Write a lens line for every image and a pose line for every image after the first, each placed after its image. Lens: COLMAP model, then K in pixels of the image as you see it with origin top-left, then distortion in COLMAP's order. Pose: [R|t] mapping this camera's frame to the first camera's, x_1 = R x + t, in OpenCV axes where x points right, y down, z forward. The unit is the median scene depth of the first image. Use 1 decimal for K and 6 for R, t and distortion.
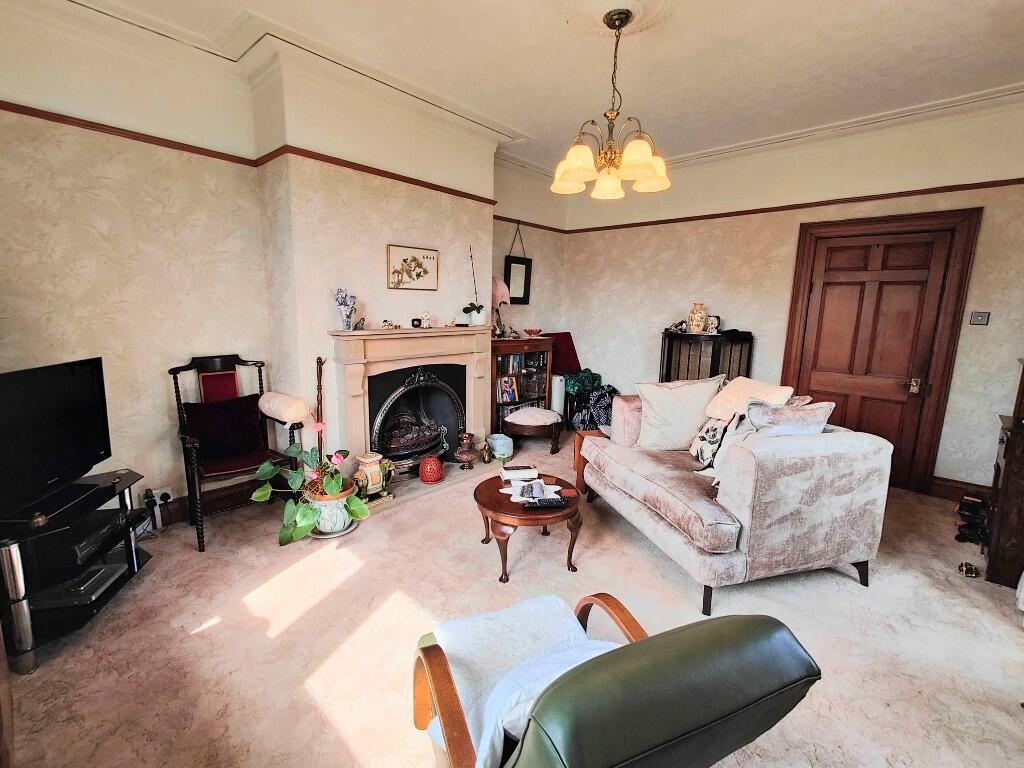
lens RADIAL K [[451.6, 0, 512.0], [0, 451.6, 384.0], [0, 0, 1]] dist [0.008963, -0.000348]
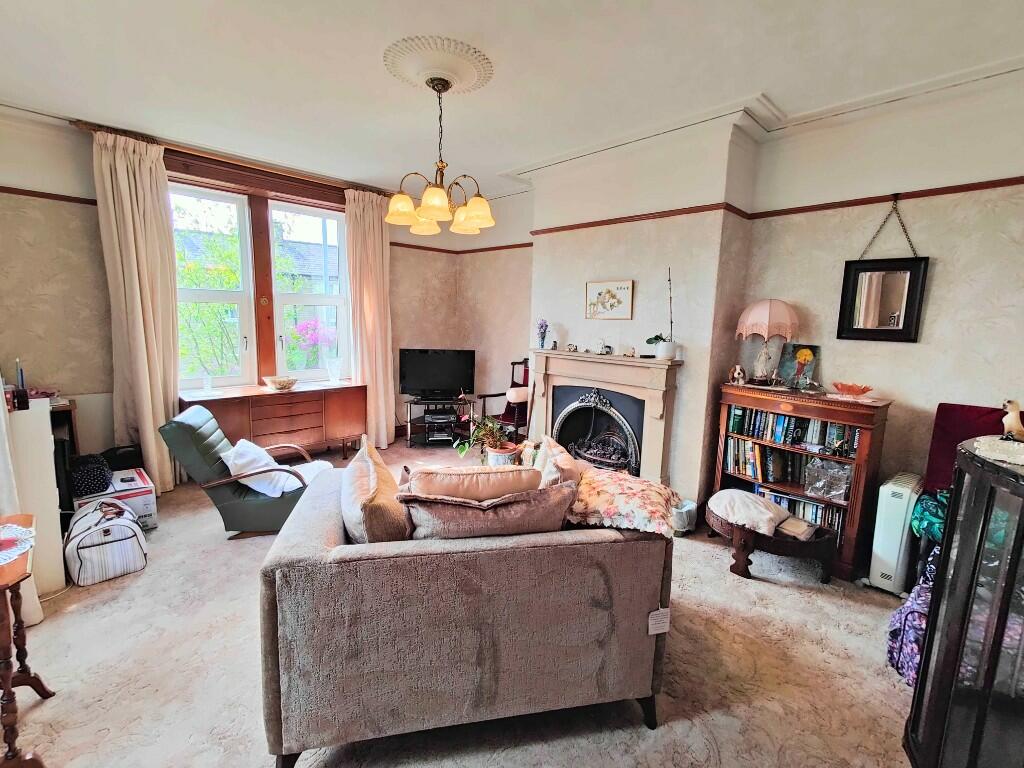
lens RADIAL K [[451.6, 0, 512.0], [0, 451.6, 384.0], [0, 0, 1]] dist [0.008963, -0.000348]
pose [[-0.060340, 0.127820, -0.989960, 0.885004], [-0.202108, 0.969660, 0.137518, -0.158773], [0.977503, 0.208377, -0.032675, 0.834971]]
